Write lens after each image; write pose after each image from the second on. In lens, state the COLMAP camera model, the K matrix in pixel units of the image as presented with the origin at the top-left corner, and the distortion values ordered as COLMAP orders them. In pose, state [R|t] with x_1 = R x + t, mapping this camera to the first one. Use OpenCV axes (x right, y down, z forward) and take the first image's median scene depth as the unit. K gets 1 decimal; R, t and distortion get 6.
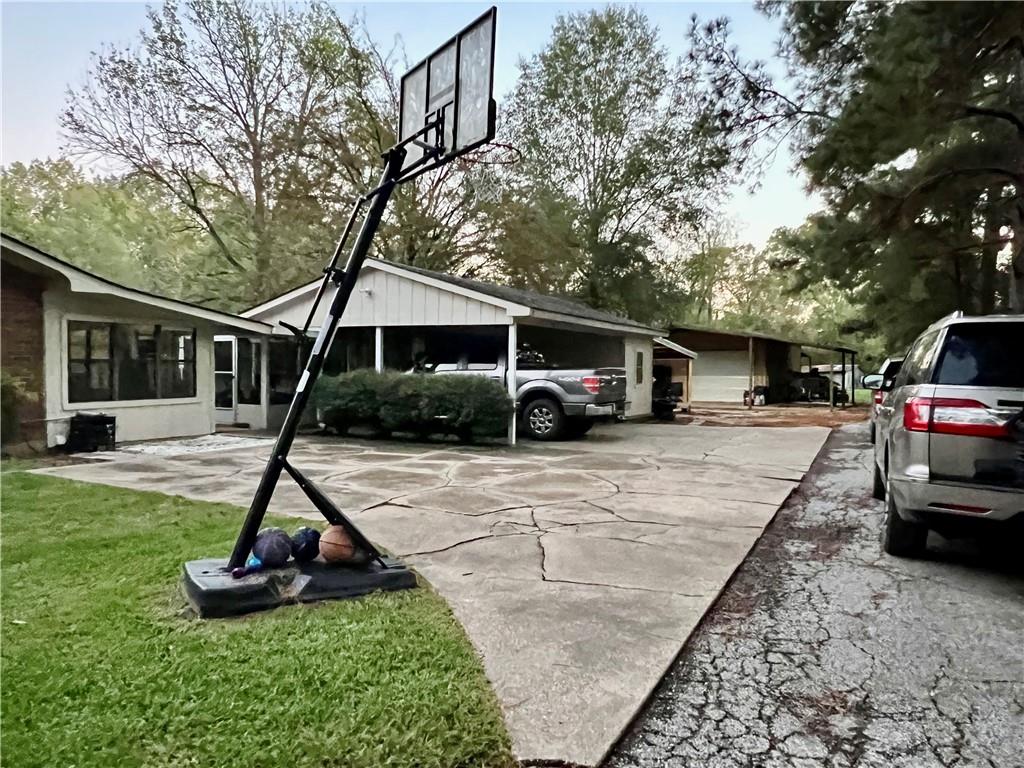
lens RADIAL K [[753.3, 0, 512.0], [0, 753.3, 384.0], [0, 0, 1]] dist [-0.001013, -0.004640]
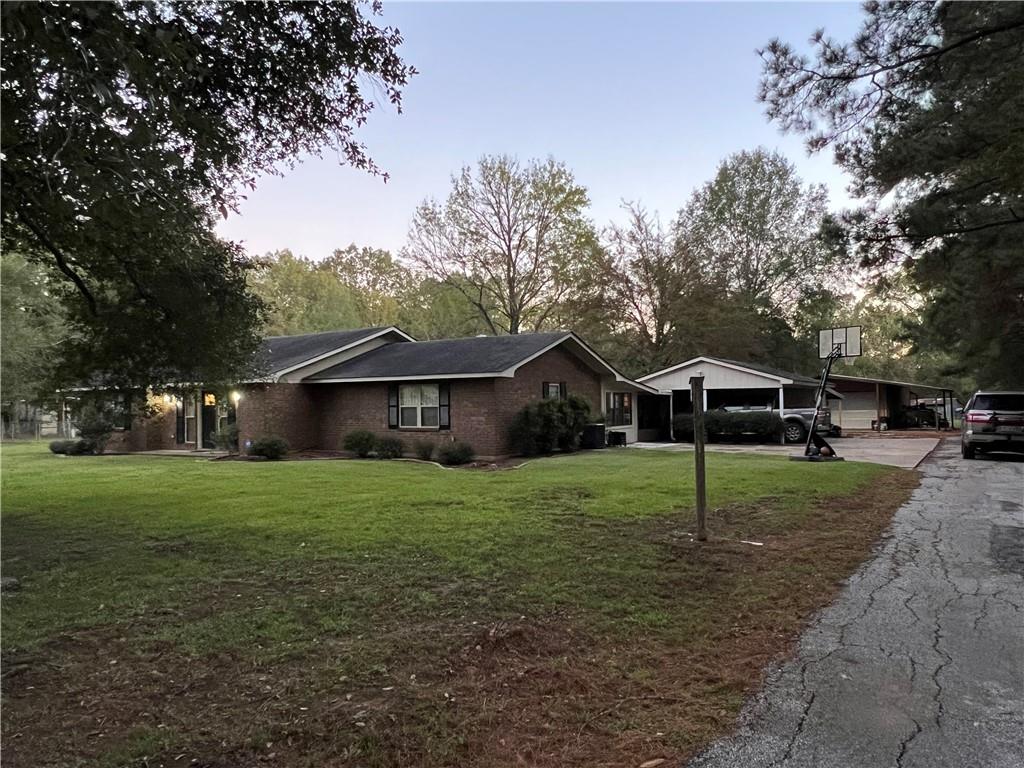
lens RADIAL K [[753.3, 0, 512.0], [0, 753.3, 384.0], [0, 0, 1]] dist [-0.001013, -0.004640]
pose [[0.994331, -0.025888, -0.103127, -0.228470], [0.020340, 0.998307, -0.054489, 0.004694], [0.104363, 0.052083, 0.993175, -0.506758]]
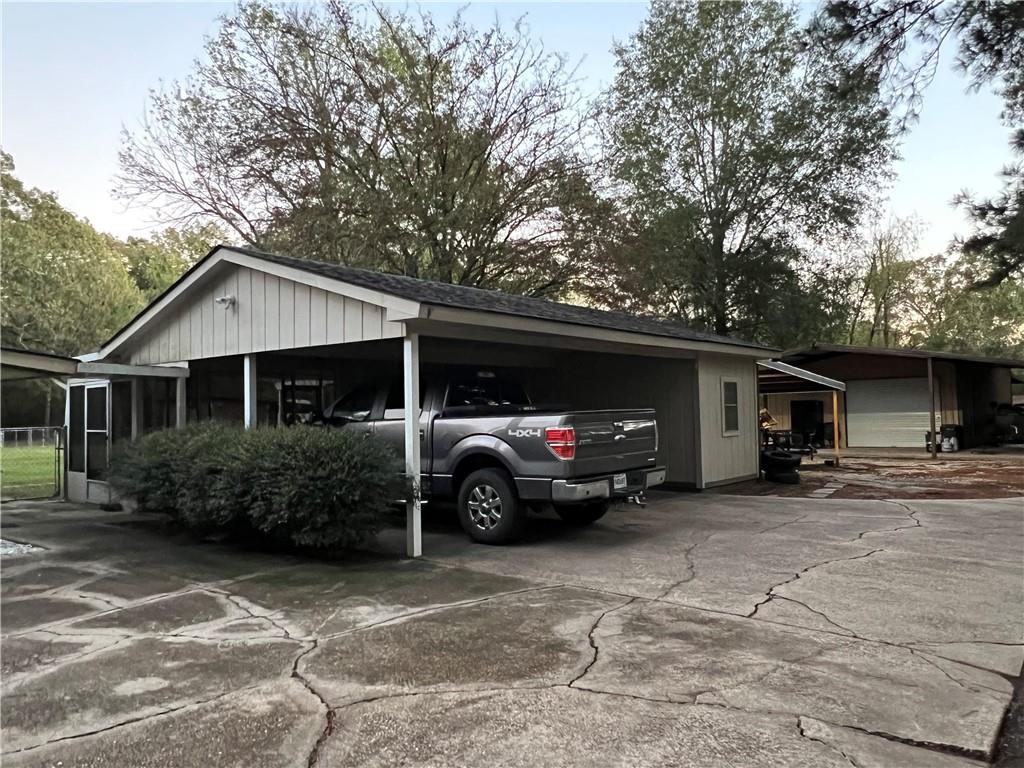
lens RADIAL K [[753.3, 0, 512.0], [0, 753.3, 384.0], [0, 0, 1]] dist [-0.001013, -0.004640]
pose [[0.974349, -0.037072, -0.221967, 0.084489], [0.024549, 0.997961, -0.058914, -0.004459], [0.223699, 0.051954, 0.973273, 0.205066]]
